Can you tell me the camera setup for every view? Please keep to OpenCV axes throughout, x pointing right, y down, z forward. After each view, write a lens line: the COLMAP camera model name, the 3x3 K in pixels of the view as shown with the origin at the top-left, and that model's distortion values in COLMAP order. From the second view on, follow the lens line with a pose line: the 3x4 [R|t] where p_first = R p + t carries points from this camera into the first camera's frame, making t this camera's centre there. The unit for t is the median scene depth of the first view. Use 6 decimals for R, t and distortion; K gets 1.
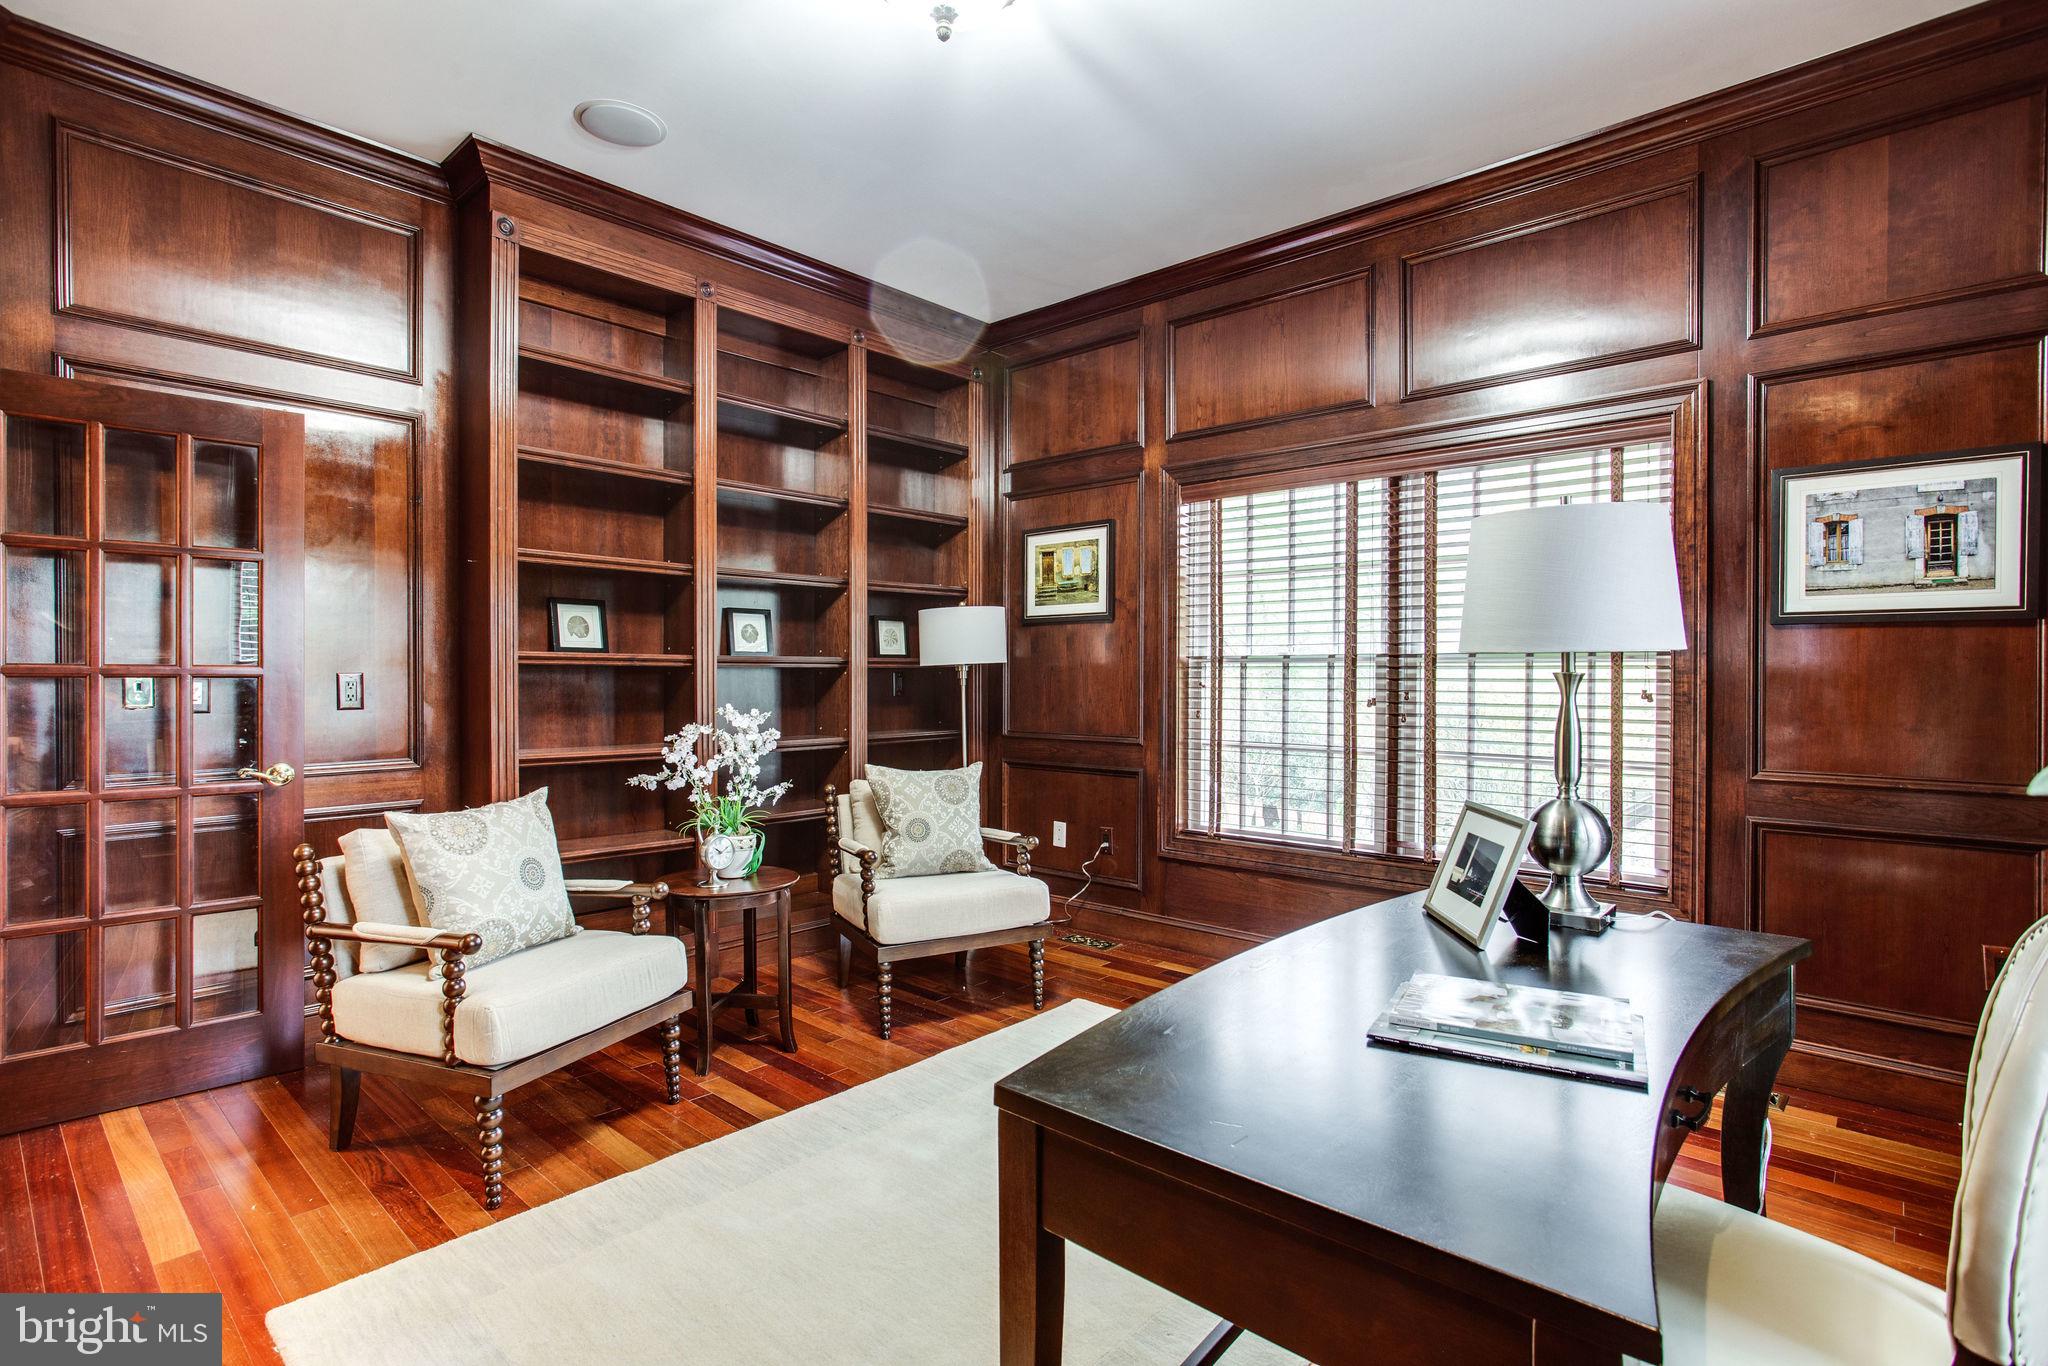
lens RADIAL K [[997.7, 0, 1028.3], [0, 997.7, 682.5], [0, 0, 1]] dist [-0.001525, -0.000044]
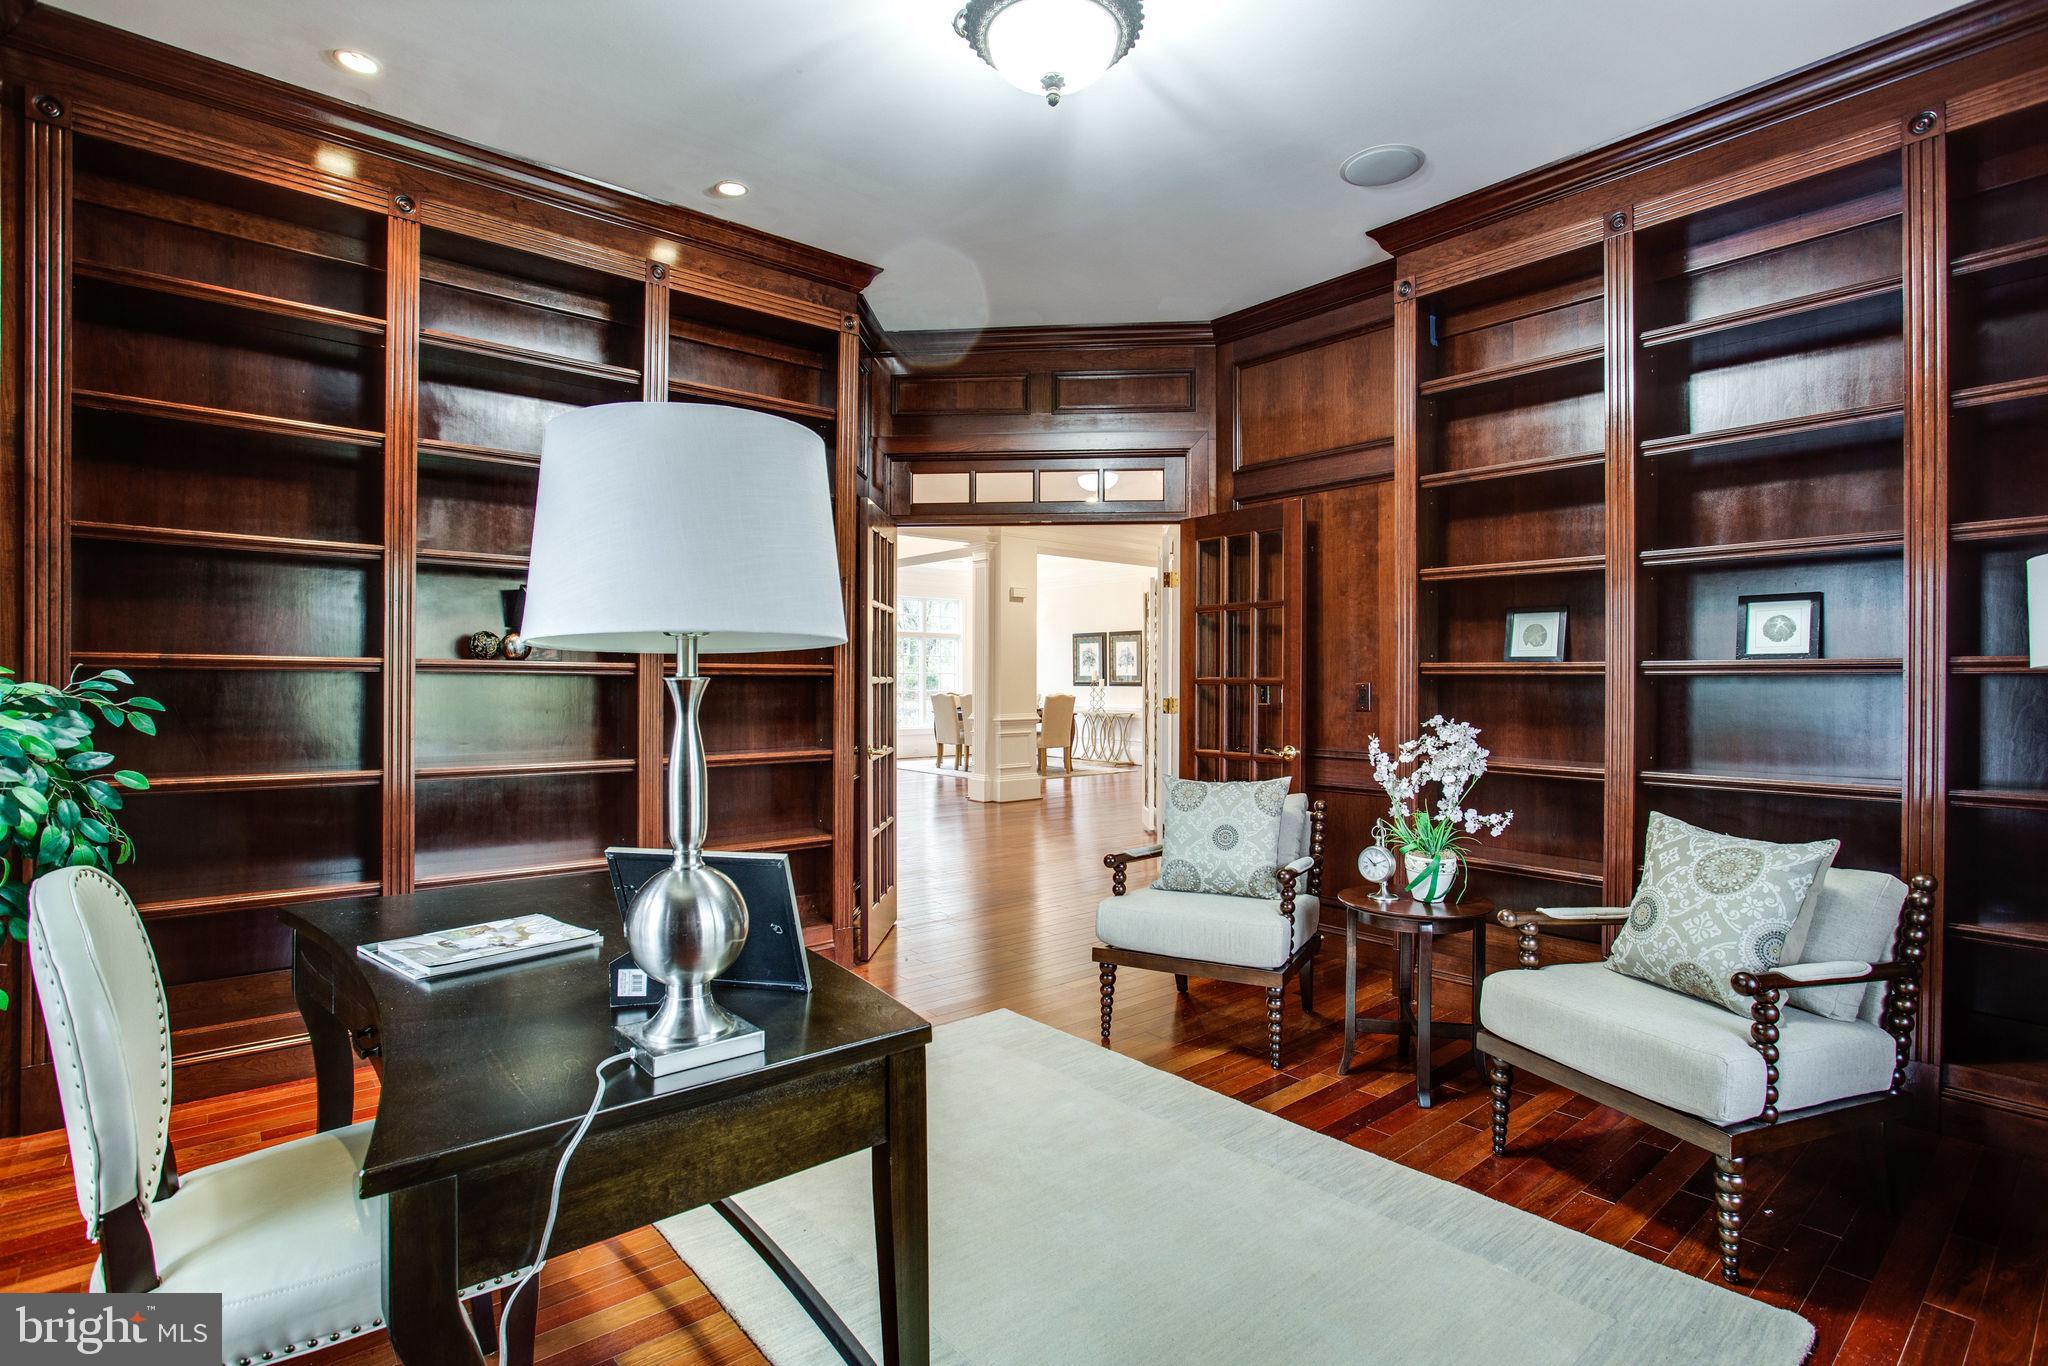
lens RADIAL K [[997.7, 0, 1028.3], [0, 997.7, 682.5], [0, 0, 1]] dist [-0.001525, -0.000044]
pose [[-0.118674, -0.001685, -0.992932, 0.667600], [-0.009110, 0.999958, -0.000608, -0.005545], [0.992891, 0.008974, -0.118685, 0.725488]]
